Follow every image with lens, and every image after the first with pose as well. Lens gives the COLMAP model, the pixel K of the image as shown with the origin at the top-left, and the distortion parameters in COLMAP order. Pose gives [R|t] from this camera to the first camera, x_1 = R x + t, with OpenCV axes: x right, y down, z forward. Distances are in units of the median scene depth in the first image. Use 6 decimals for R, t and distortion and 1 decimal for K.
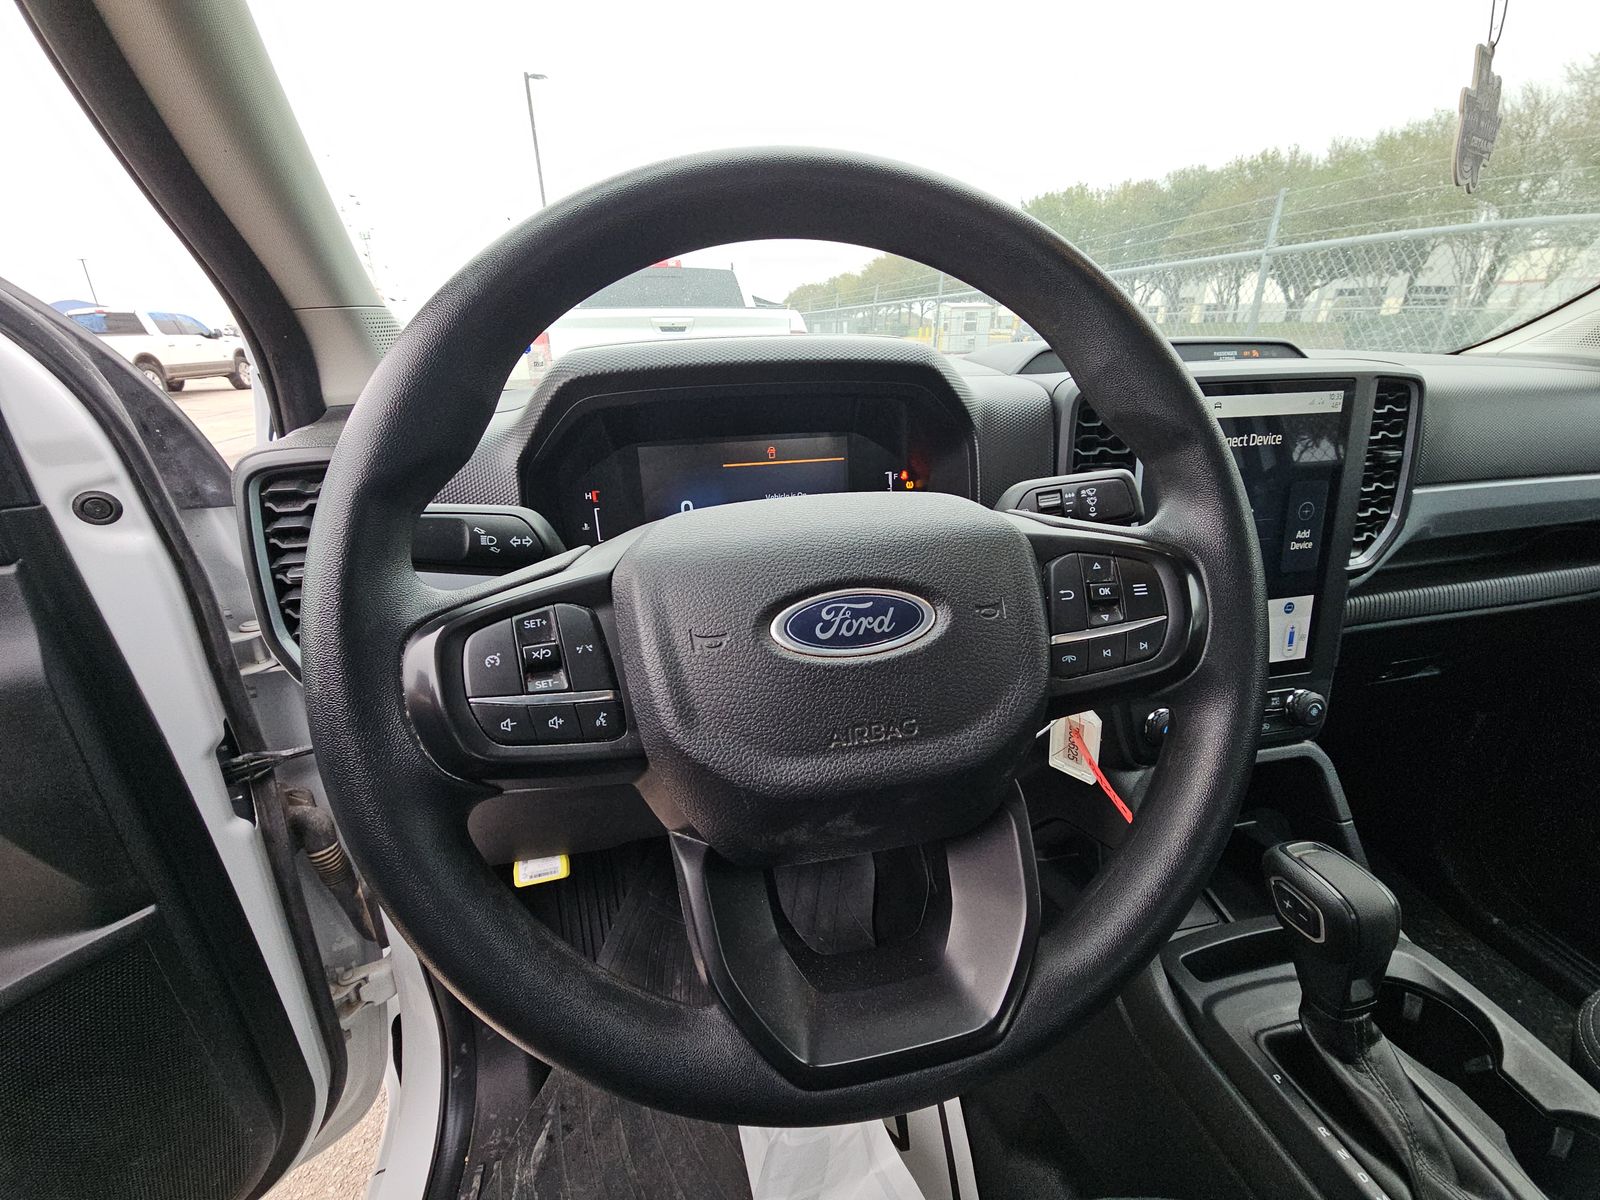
lens RADIAL K [[634.9, 0, 813.3], [0, 634.9, 600.1], [0, 0, 1]] dist [0.000812, -0.006017]
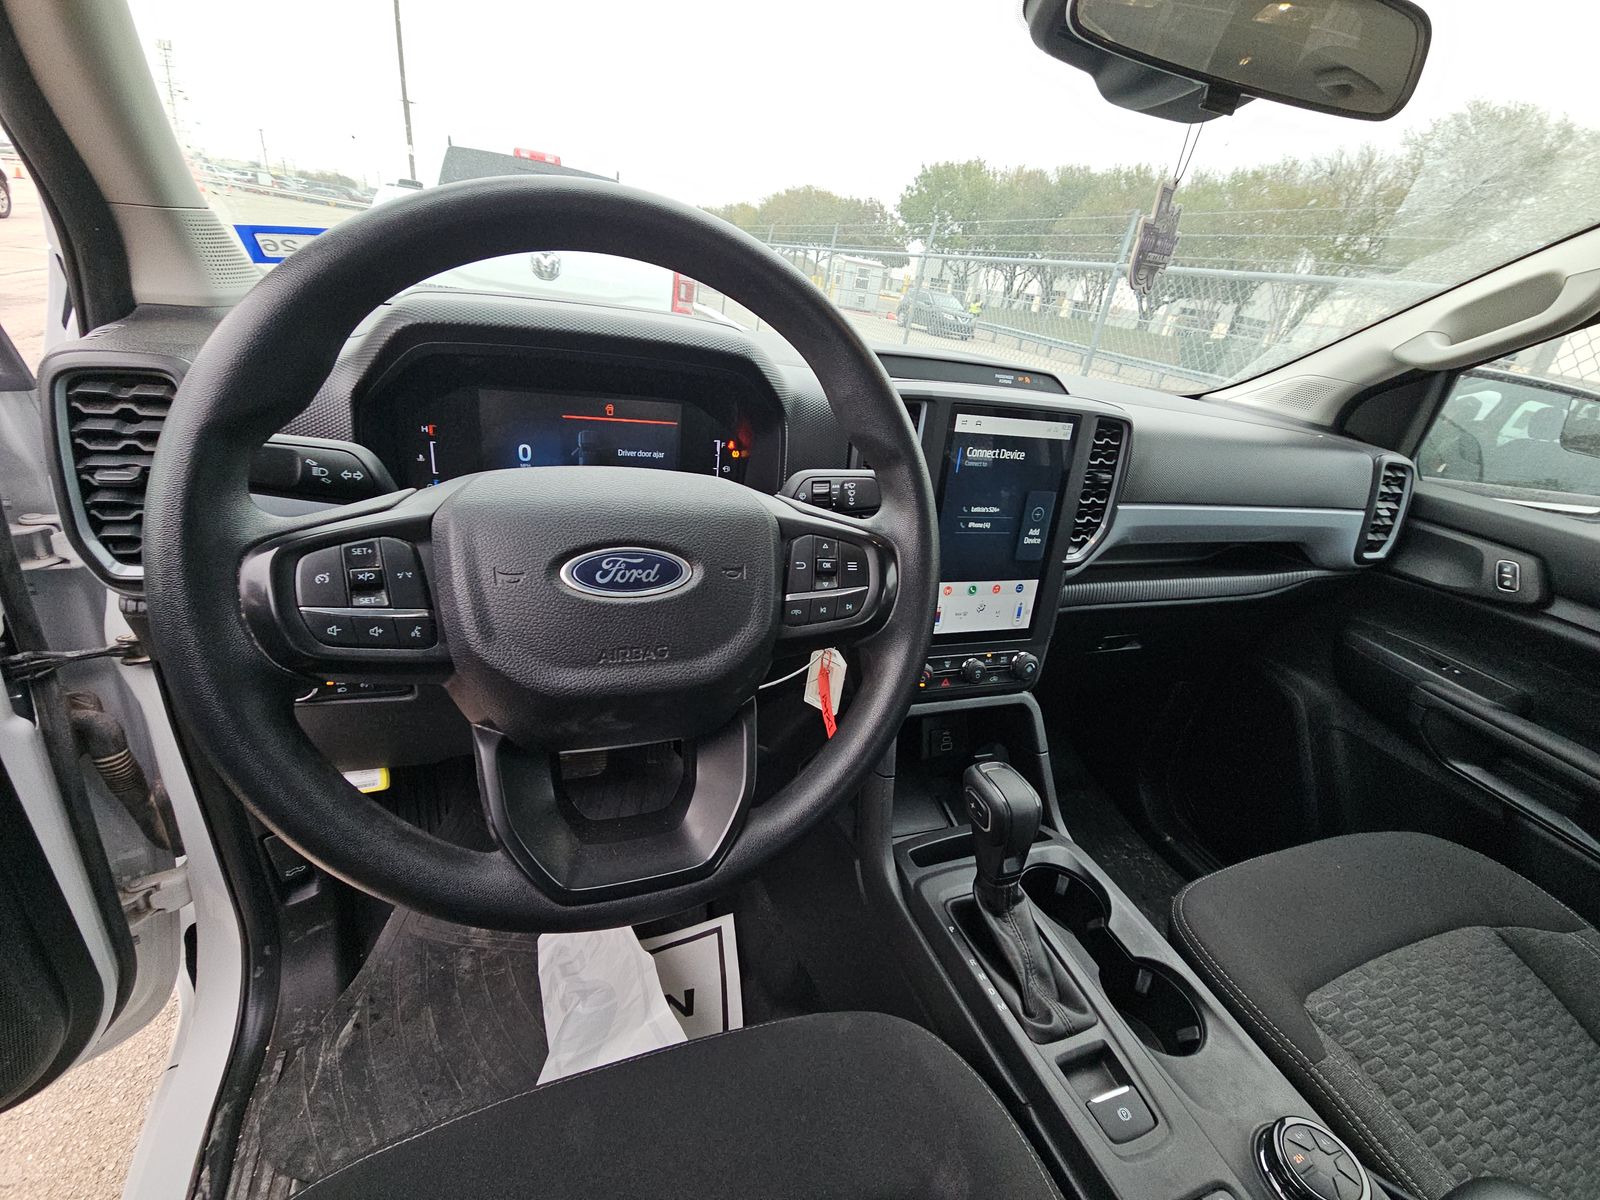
lens RADIAL K [[634.9, 0, 805.5], [0, 634.9, 596.2], [0, 0, 1]] dist [0.000812, -0.006017]
pose [[0.977306, 0.078117, 0.196904, 0.084043], [-0.092994, 0.993378, 0.067464, -0.019934], [-0.190330, -0.084244, 0.978099, -0.187609]]
